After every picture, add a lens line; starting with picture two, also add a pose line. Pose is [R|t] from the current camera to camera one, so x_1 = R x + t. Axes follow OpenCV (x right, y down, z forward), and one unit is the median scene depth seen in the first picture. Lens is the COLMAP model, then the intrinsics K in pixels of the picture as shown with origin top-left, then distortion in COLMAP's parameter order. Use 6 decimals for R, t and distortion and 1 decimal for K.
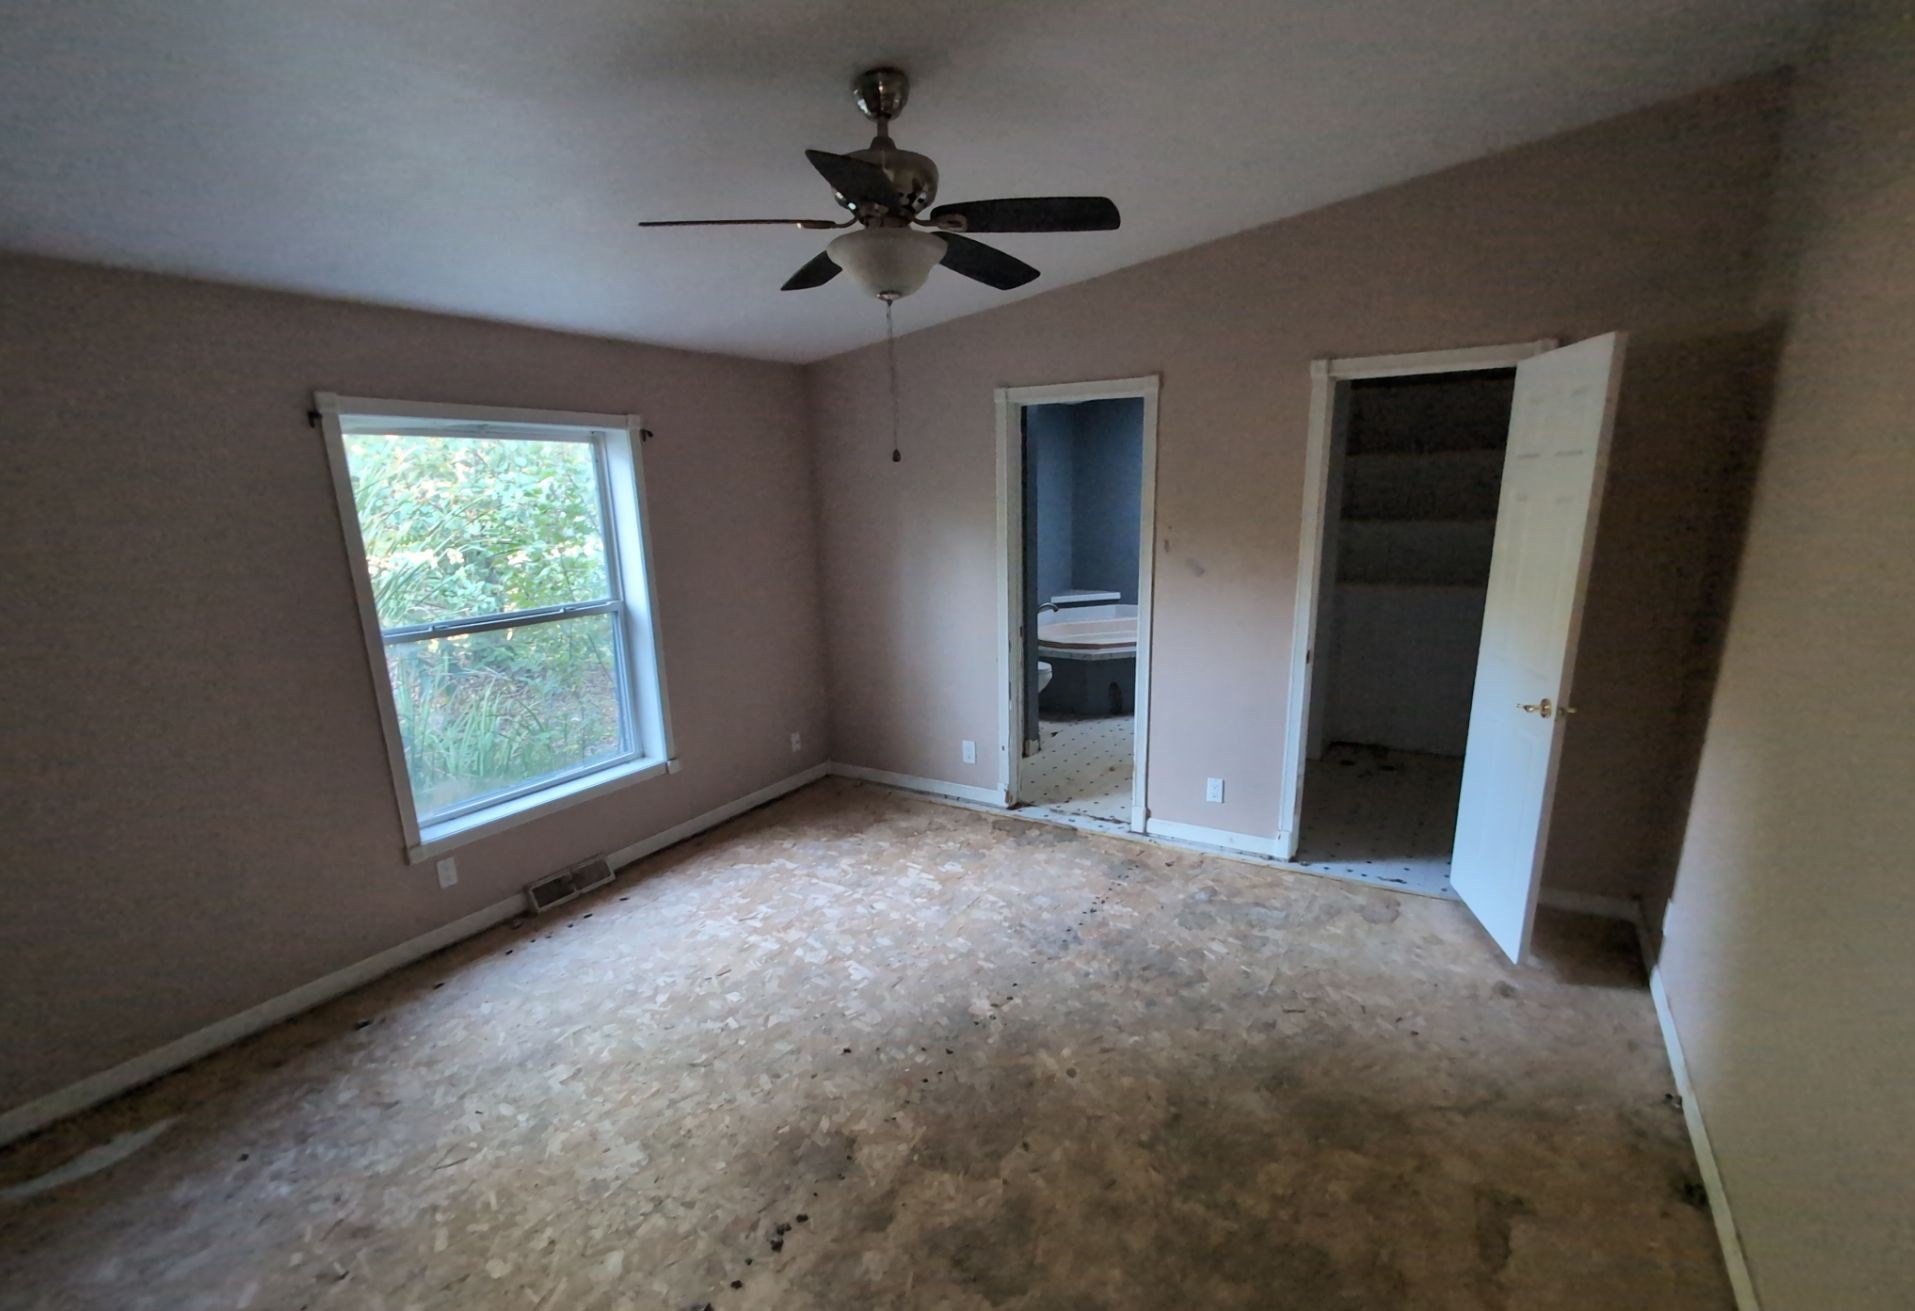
lens RADIAL K [[749.7, 0, 957.5], [0, 749.7, 655.5], [0, 0, 1]] dist [0.012095, 0.000025]
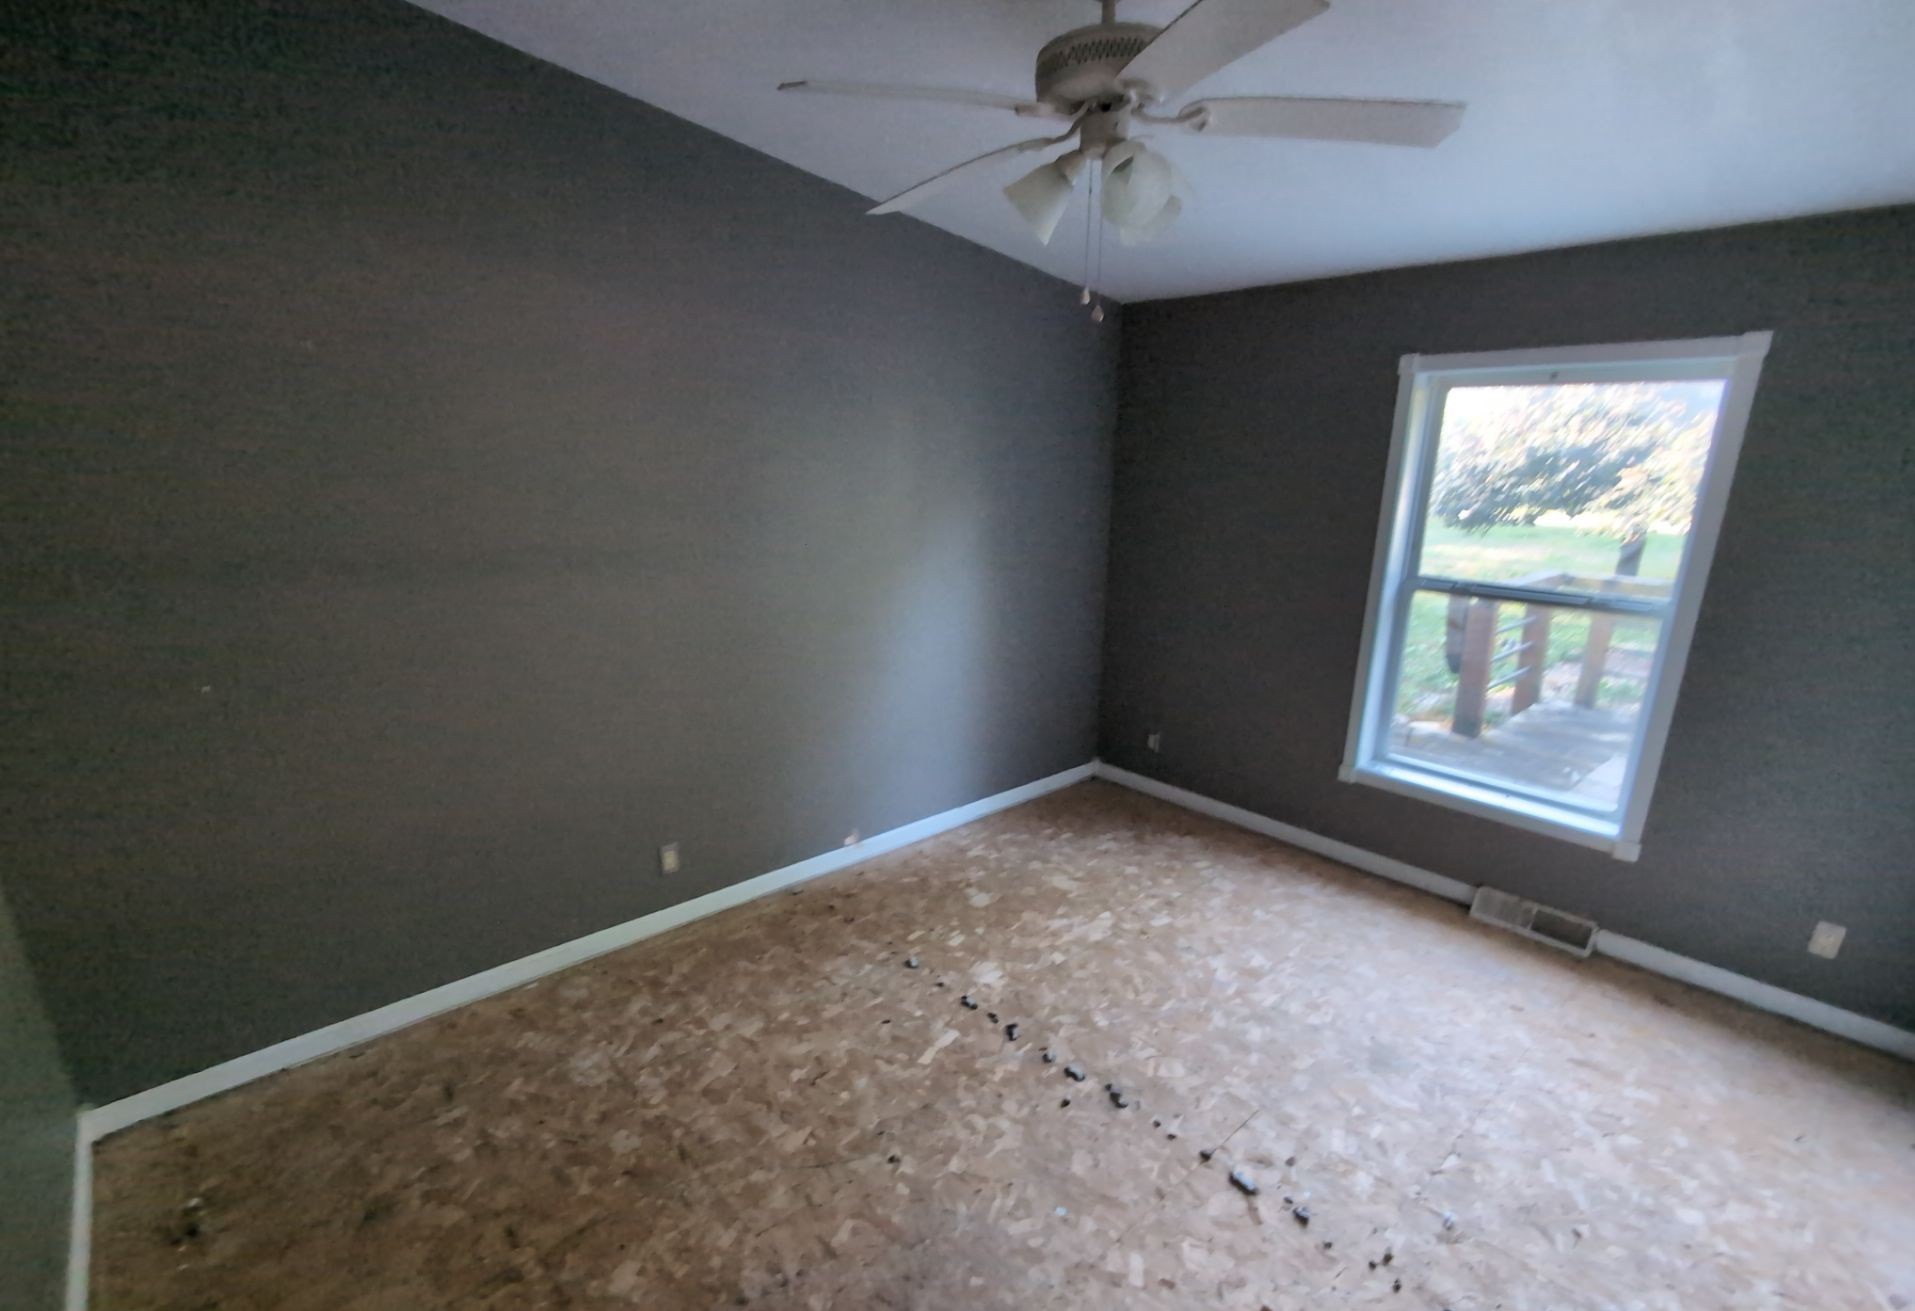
lens RADIAL K [[749.7, 0, 957.5], [0, 749.7, 655.5], [0, 0, 1]] dist [0.012095, 0.000025]
pose [[-0.146066, 0.290424, -0.945684, 0.365378], [-0.228811, 0.920098, 0.317908, -0.113422], [0.962450, 0.262818, -0.067943, 0.449986]]
